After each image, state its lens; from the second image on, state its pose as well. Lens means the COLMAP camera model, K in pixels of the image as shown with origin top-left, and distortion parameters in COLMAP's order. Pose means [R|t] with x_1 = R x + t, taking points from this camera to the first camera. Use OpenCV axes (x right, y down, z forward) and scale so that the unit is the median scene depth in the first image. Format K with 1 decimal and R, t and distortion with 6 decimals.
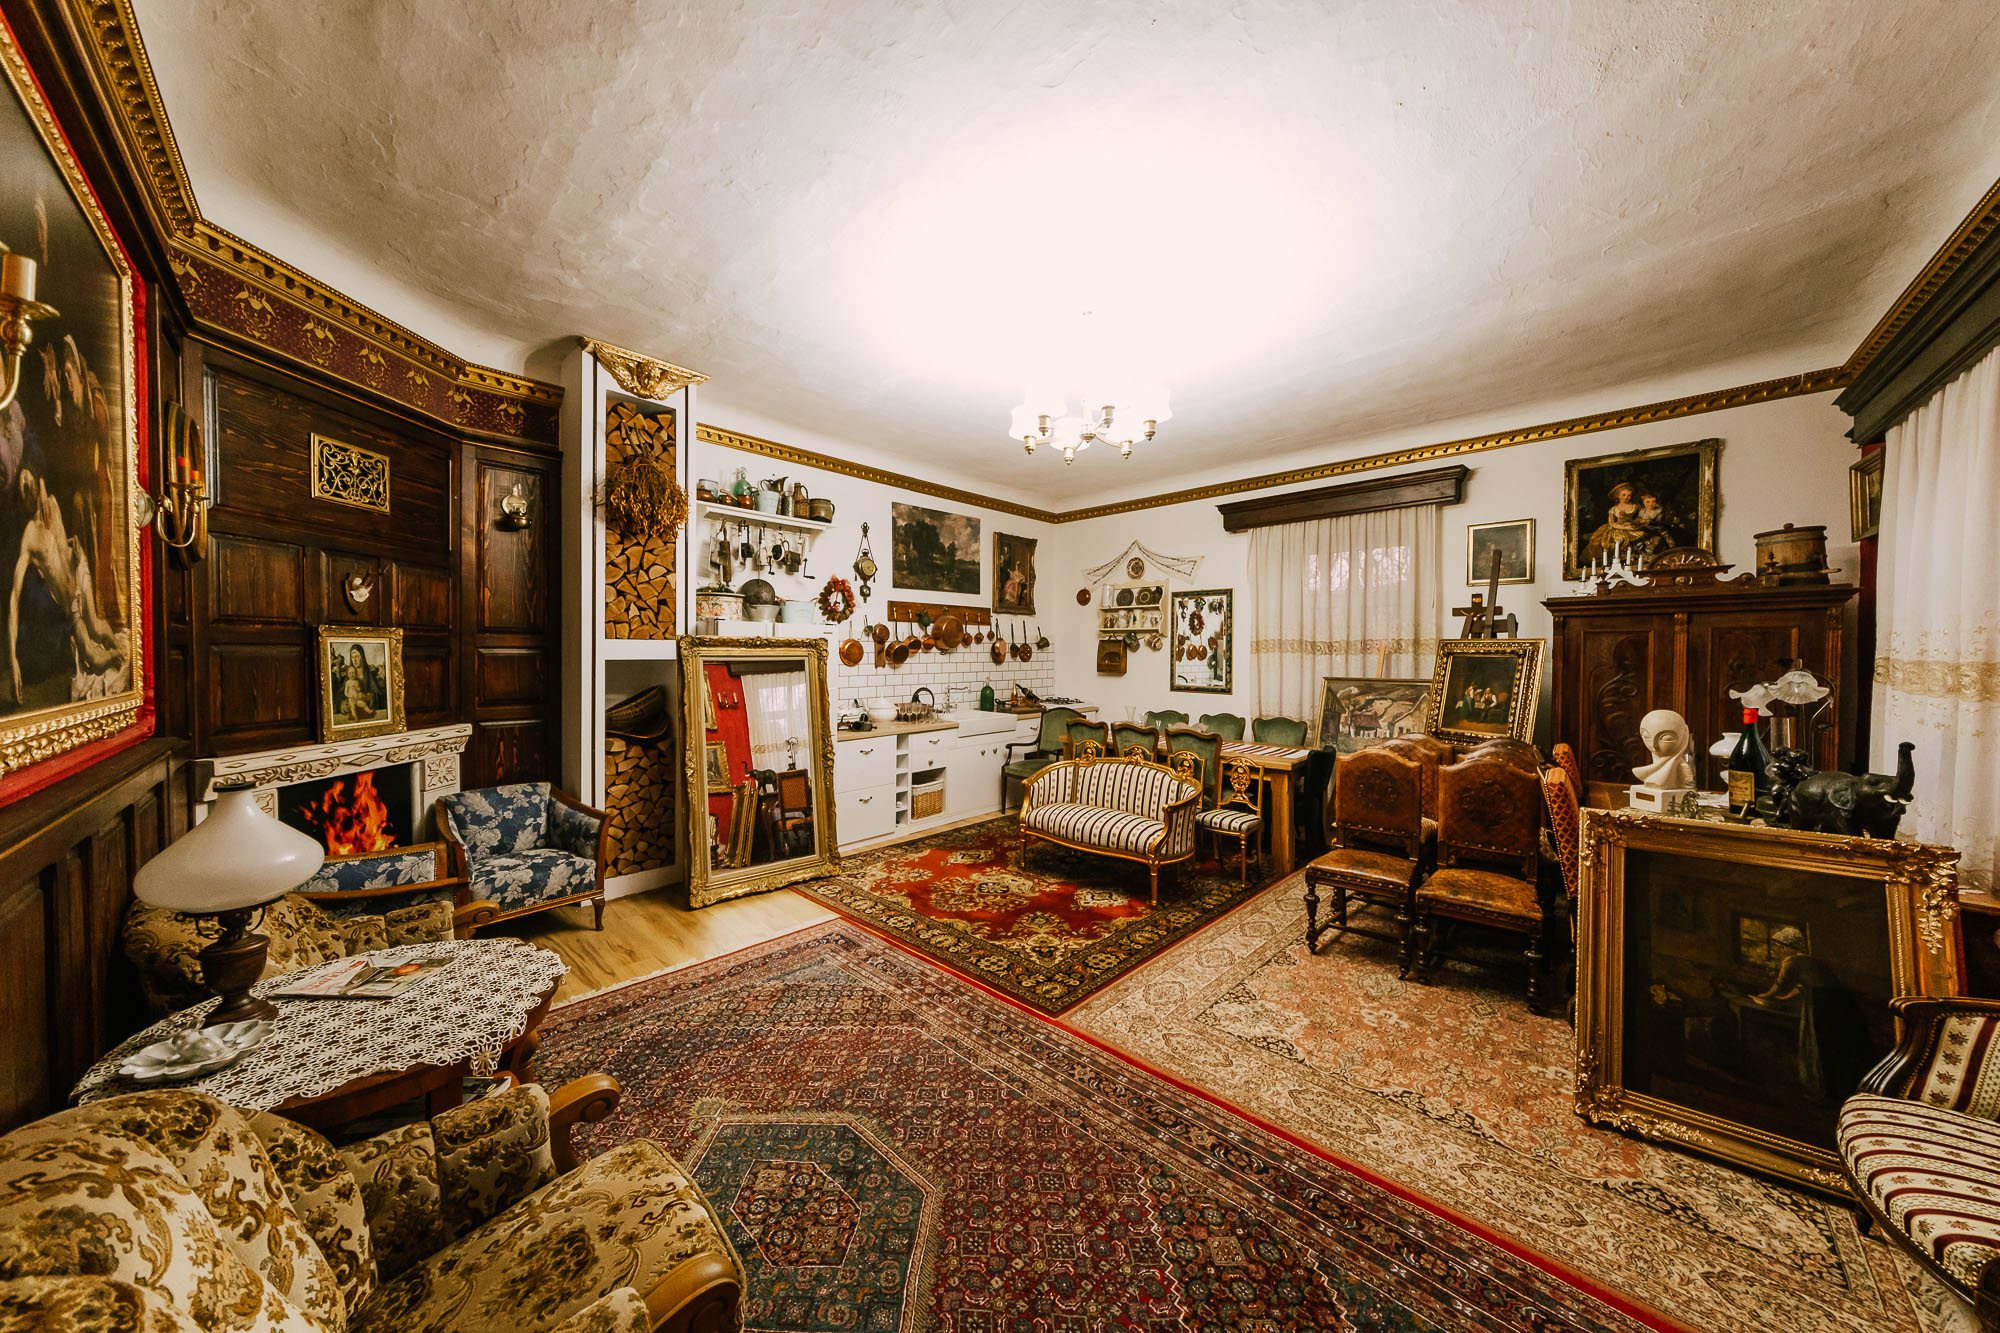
lens RADIAL K [[682.6, 0, 987.5], [0, 682.6, 663.0], [0, 0, 1]] dist [0.006548, -0.000061]
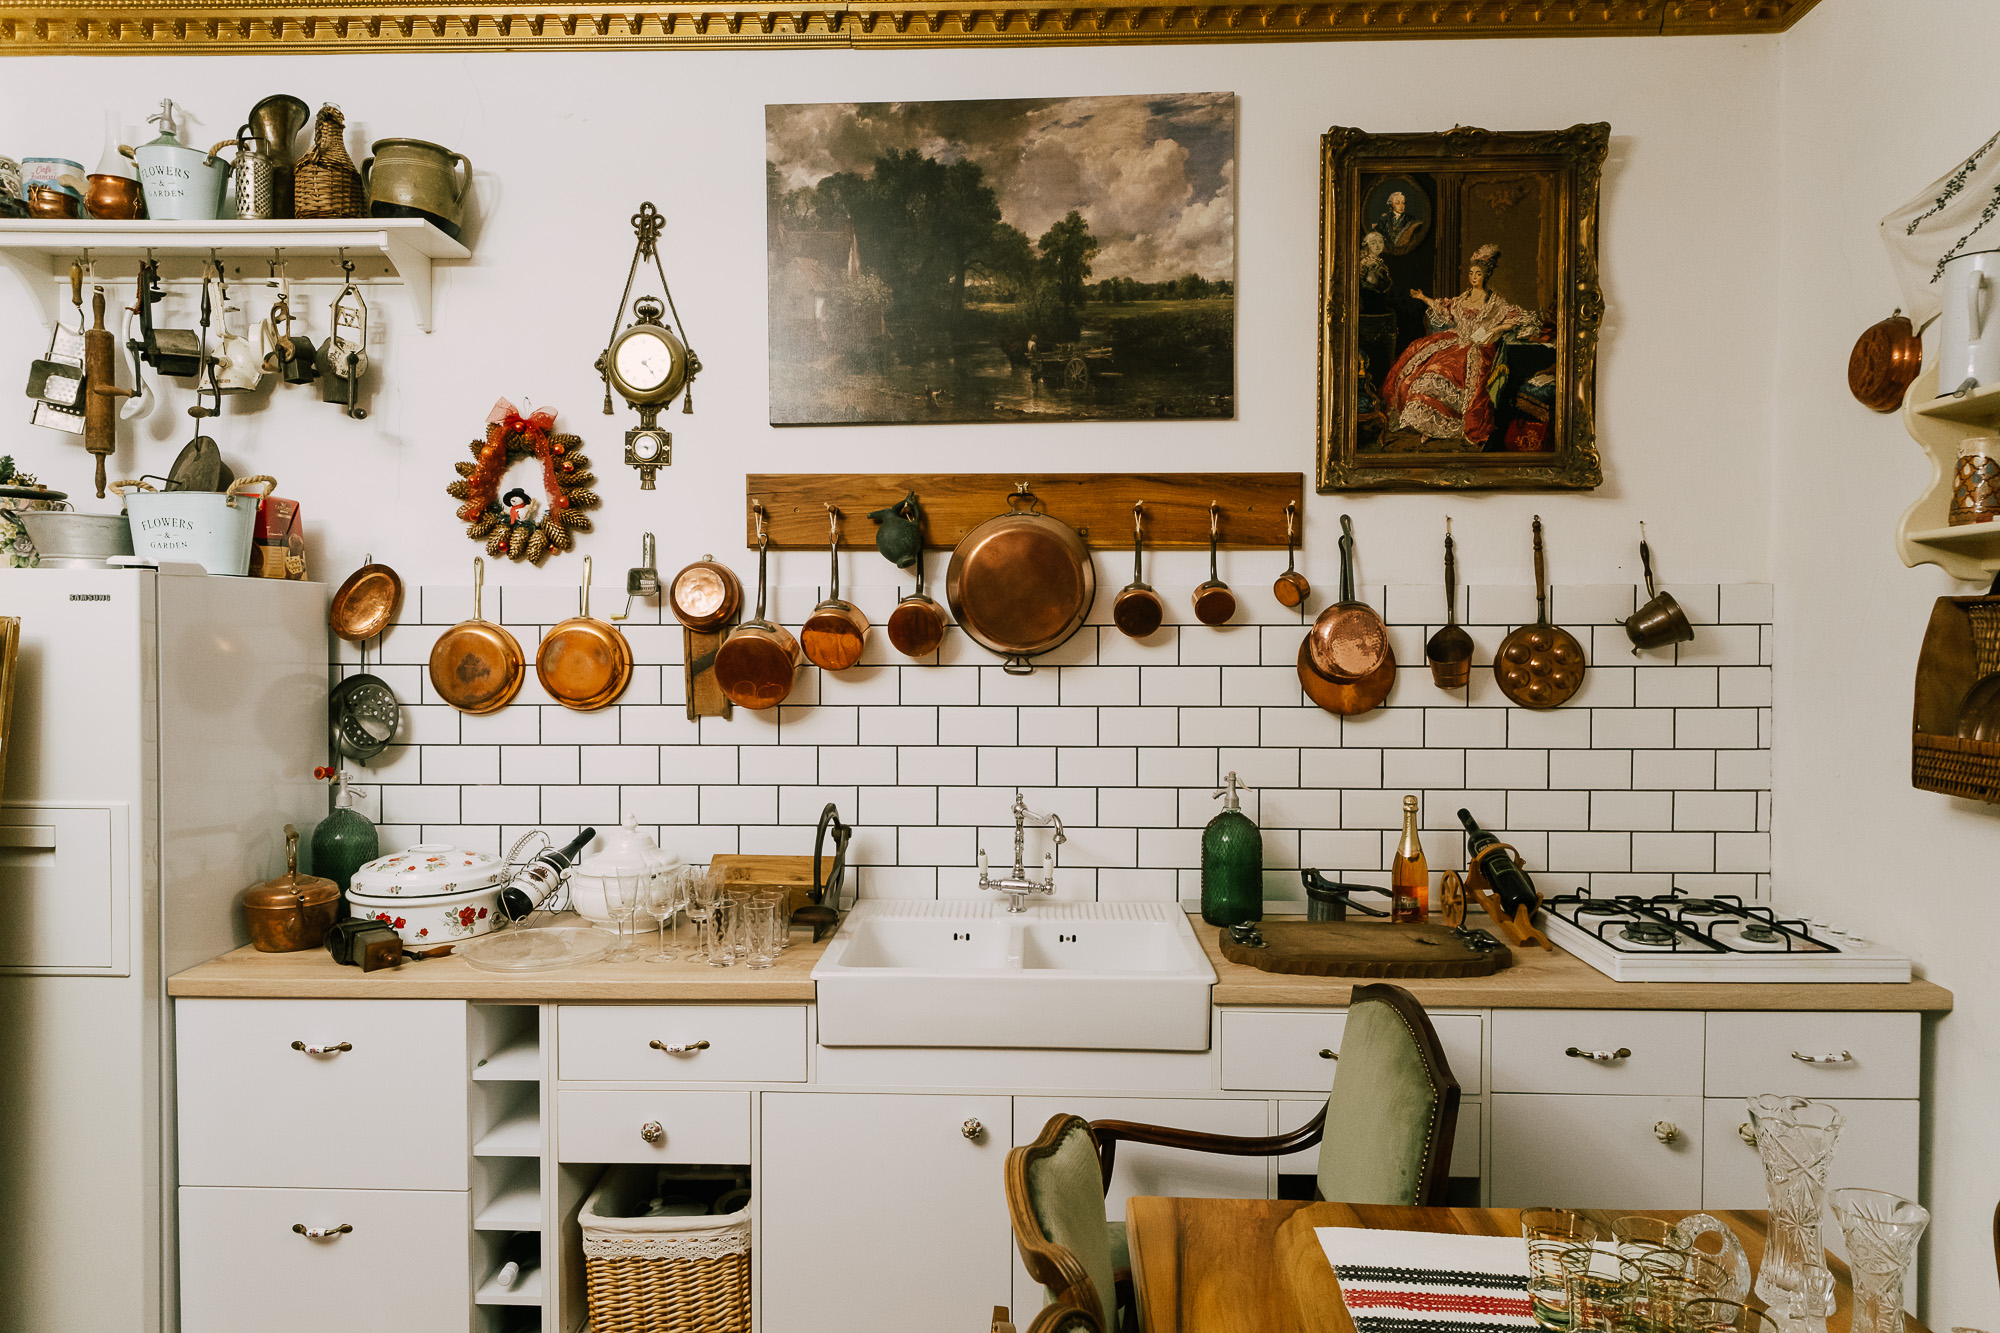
lens RADIAL K [[1204.3, 0, 1000.0], [0, 1204.3, 666.5], [0, 0, 1]] dist [0.000155, -0.000147]
pose [[0.641866, 0.013872, -0.766691, 0.377921], [-0.014801, 0.999874, 0.005700, -0.024900], [0.766674, 0.007689, 0.641991, 1.001666]]
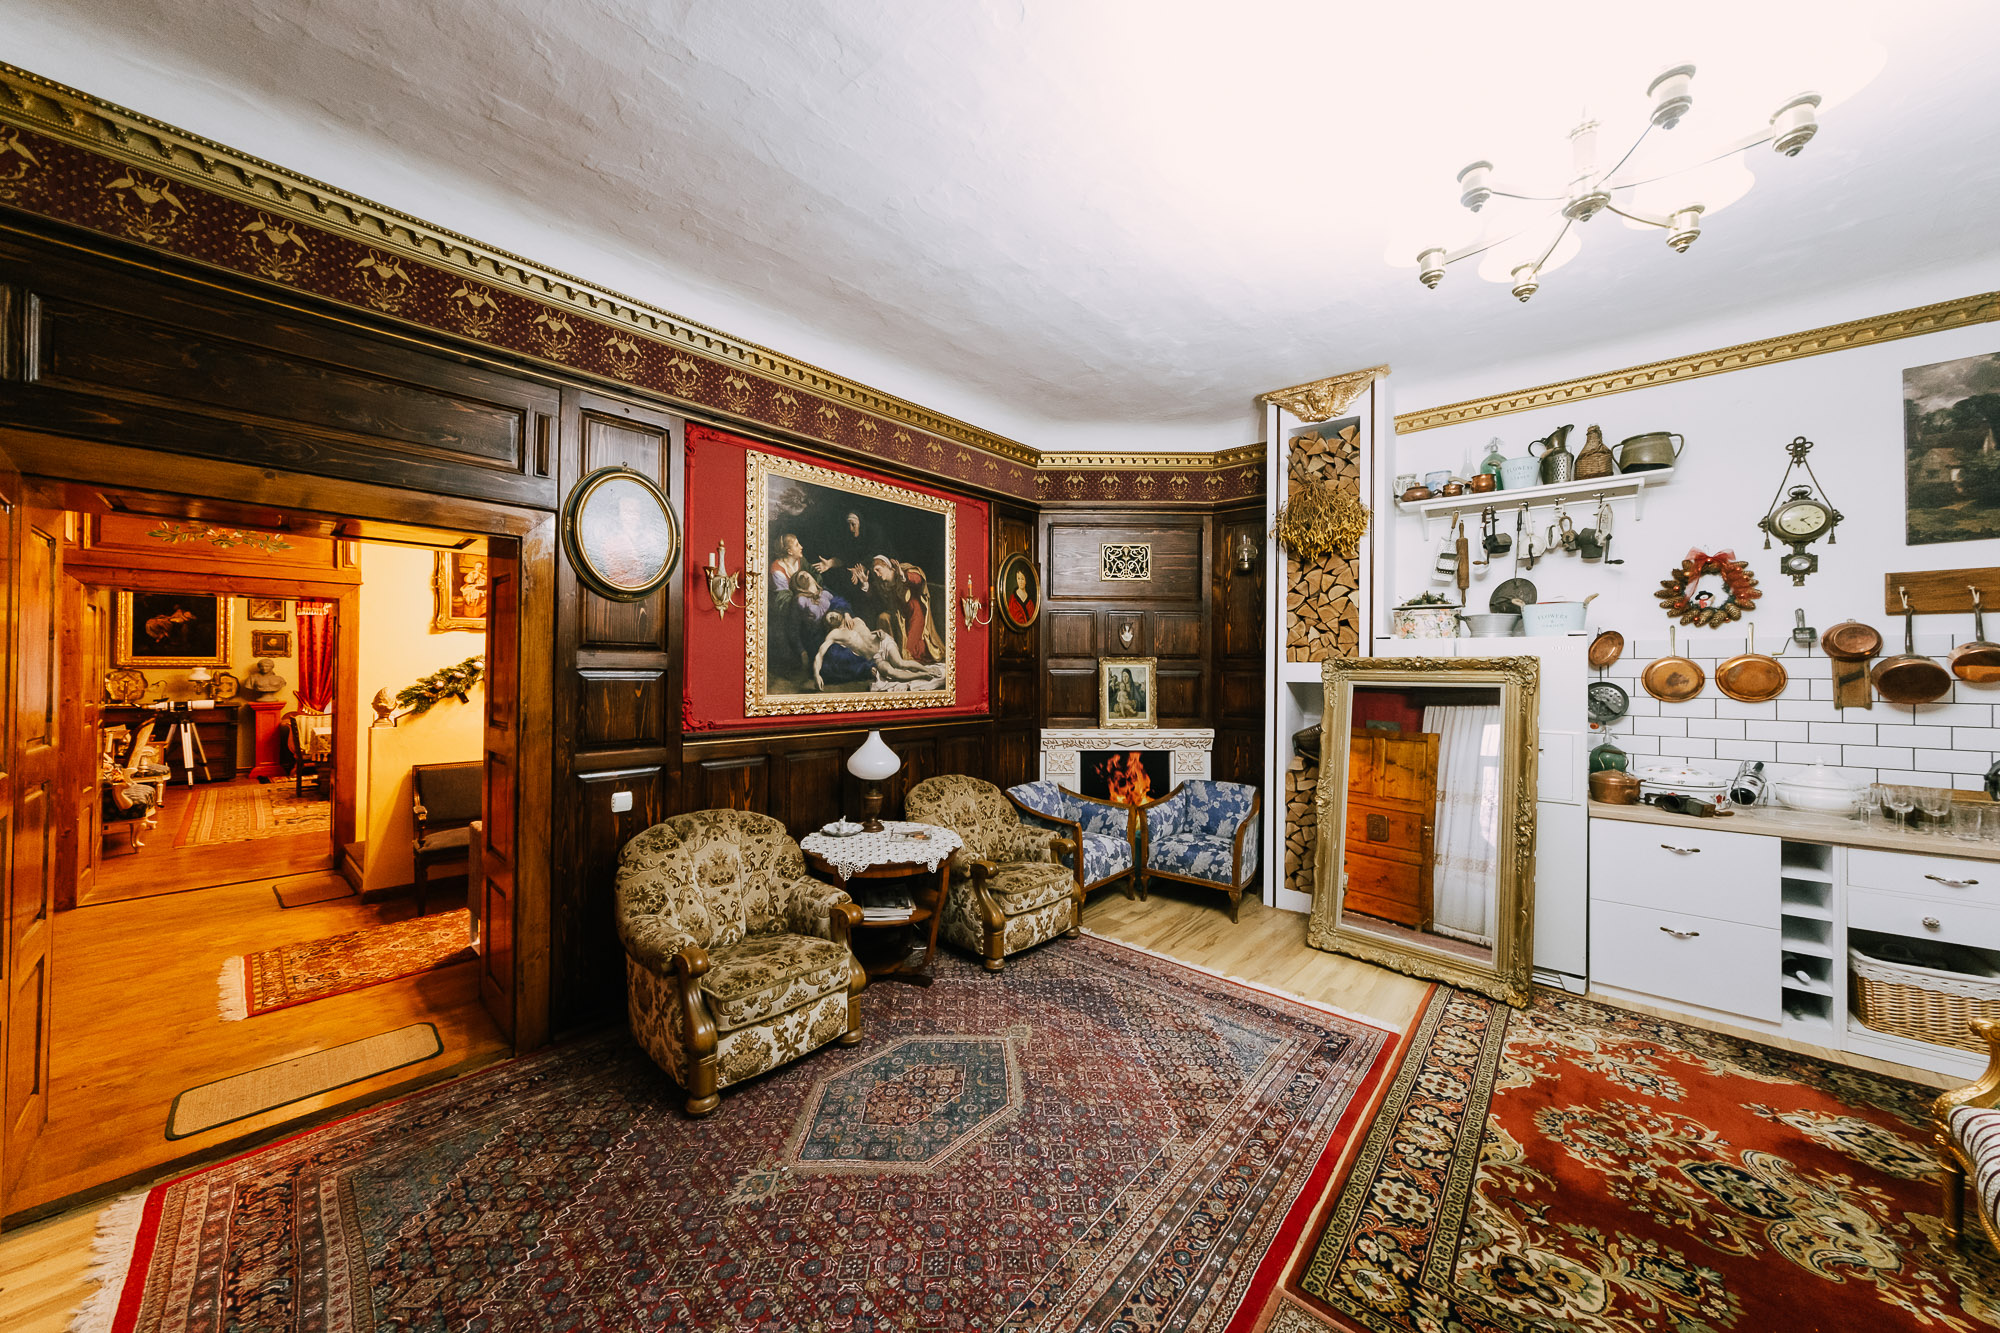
lens RADIAL K [[682.6, 0, 987.5], [0, 682.6, 663.0], [0, 0, 1]] dist [0.006548, -0.000061]
pose [[0.034918, -0.010127, -0.999339, 0.429995], [-0.020003, 0.999741, -0.010830, -0.011305], [0.999190, 0.020368, 0.034707, 0.434713]]
